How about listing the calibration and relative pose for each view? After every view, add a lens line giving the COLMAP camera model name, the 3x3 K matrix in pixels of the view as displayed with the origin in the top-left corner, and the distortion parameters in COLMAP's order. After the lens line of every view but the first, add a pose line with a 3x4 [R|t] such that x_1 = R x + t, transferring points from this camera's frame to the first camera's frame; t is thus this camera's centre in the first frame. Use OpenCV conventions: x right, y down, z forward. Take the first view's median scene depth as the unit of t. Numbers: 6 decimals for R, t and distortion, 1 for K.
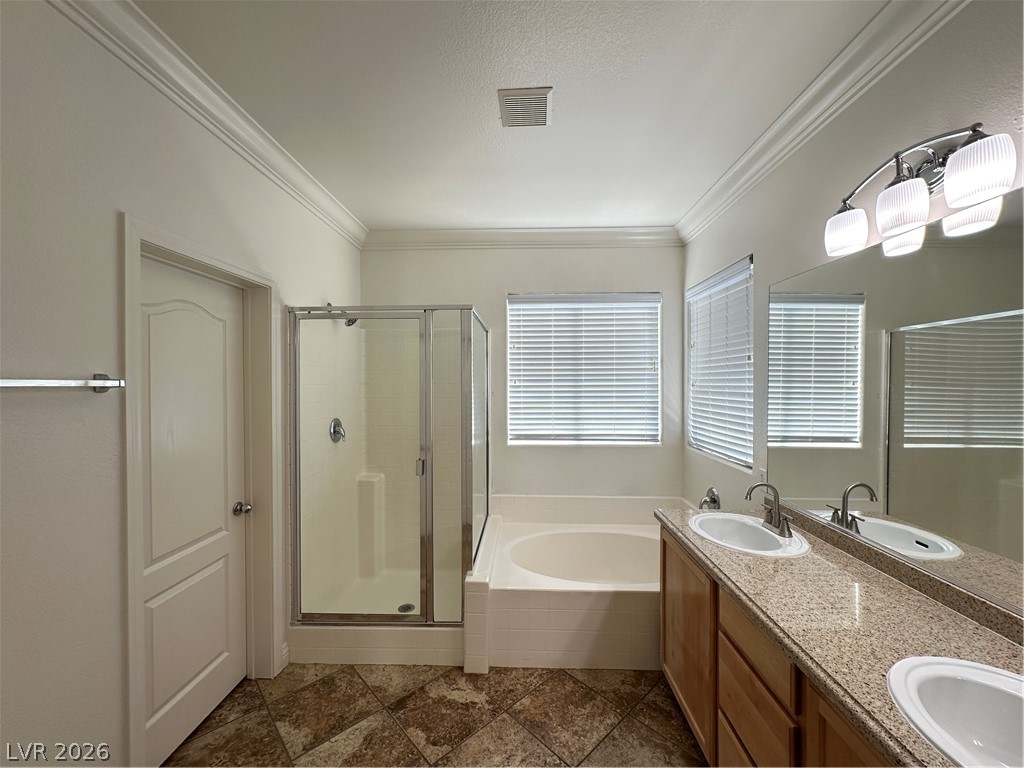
lens RADIAL K [[409.3, 0, 512.2], [0, 409.3, 385.6], [0, 0, 1]] dist [-0.001836, -0.000315]
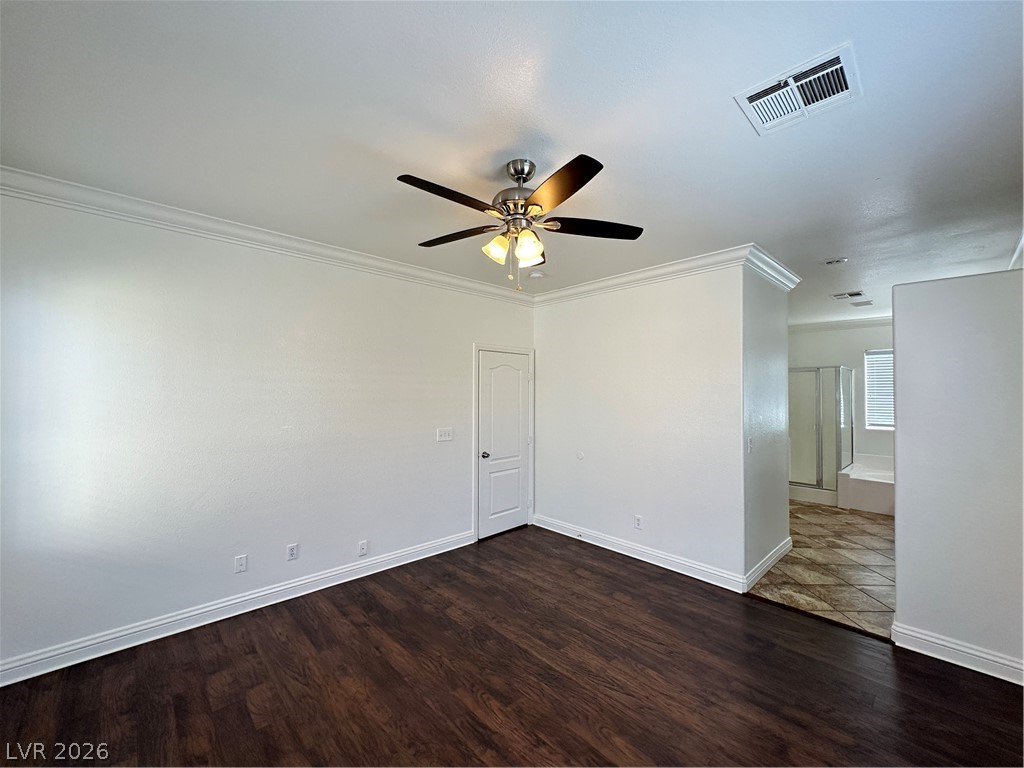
lens RADIAL K [[409.5, 0, 513.2], [0, 409.5, 384.5], [0, 0, 1]] dist [0.000377, 0.000352]
pose [[0.706019, -0.010864, -0.708110, 0.305538], [-0.010407, 0.999615, -0.025713, 0.007352], [0.708117, 0.025523, 0.705634, -2.541275]]
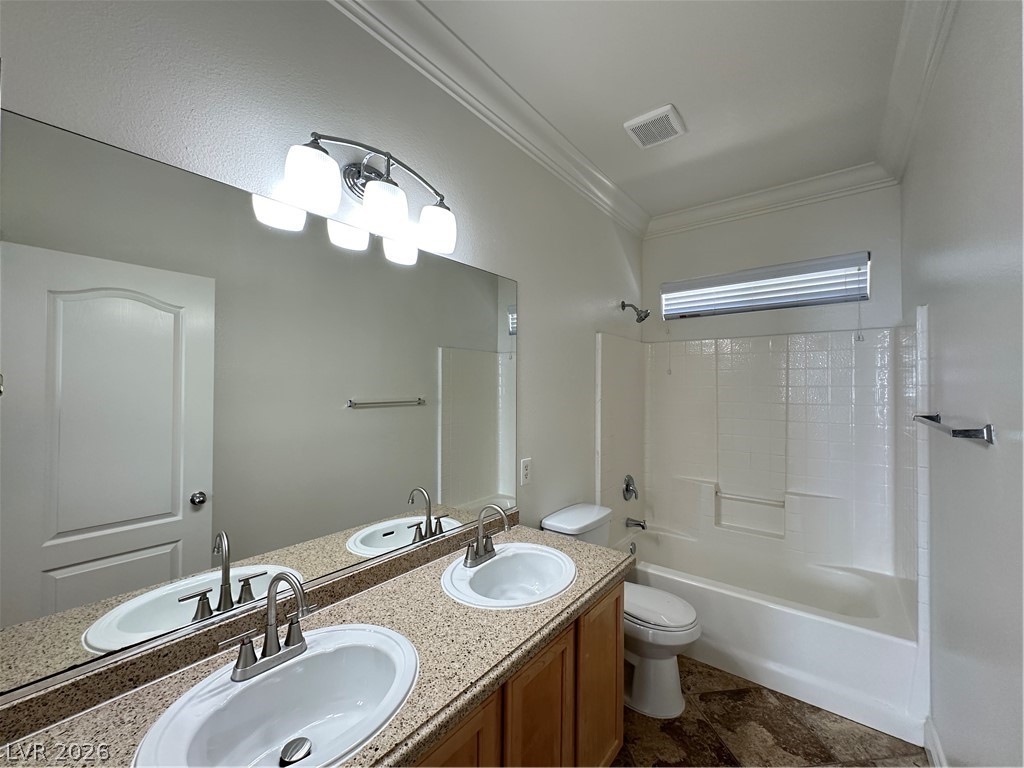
lens RADIAL K [[409.5, 0, 513.2], [0, 409.5, 384.5], [0, 0, 1]] dist [0.000377, 0.000352]
pose [[-0.802985, -0.000704, 0.595999, 0.061217], [-0.000354, 1.000000, 0.000705, -0.002729], [-0.595999, 0.000355, -0.802985, 1.002244]]
